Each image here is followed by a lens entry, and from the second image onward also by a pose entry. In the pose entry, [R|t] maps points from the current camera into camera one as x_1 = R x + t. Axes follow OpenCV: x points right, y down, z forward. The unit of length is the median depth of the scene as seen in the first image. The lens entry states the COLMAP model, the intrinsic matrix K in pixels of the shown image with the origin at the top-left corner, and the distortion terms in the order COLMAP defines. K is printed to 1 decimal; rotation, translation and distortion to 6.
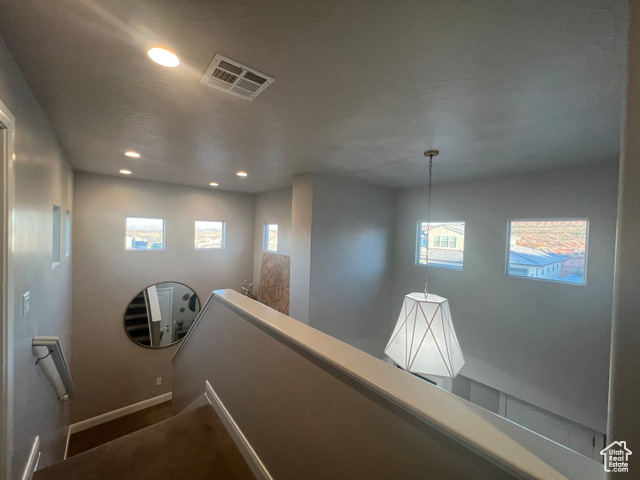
lens RADIAL K [[256.6, 0, 316.5], [0, 256.6, 239.2], [0, 0, 1]] dist [-0.001330, 0.000019]
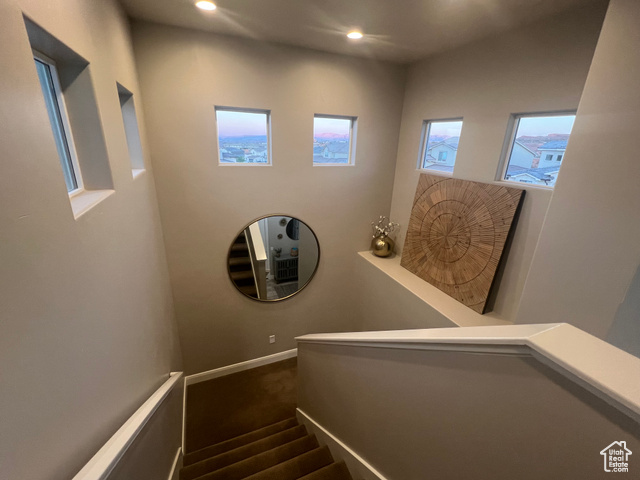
lens RADIAL K [[278.9, 0, 316.9], [0, 278.9, 236.6], [0, 0, 1]] dist [-0.000183, 0.001228]
pose [[0.955739, 0.089420, -0.280297, -0.259998], [-0.003421, 0.956008, 0.293320, 0.003027], [0.294195, -0.279378, 0.914001, 0.331402]]
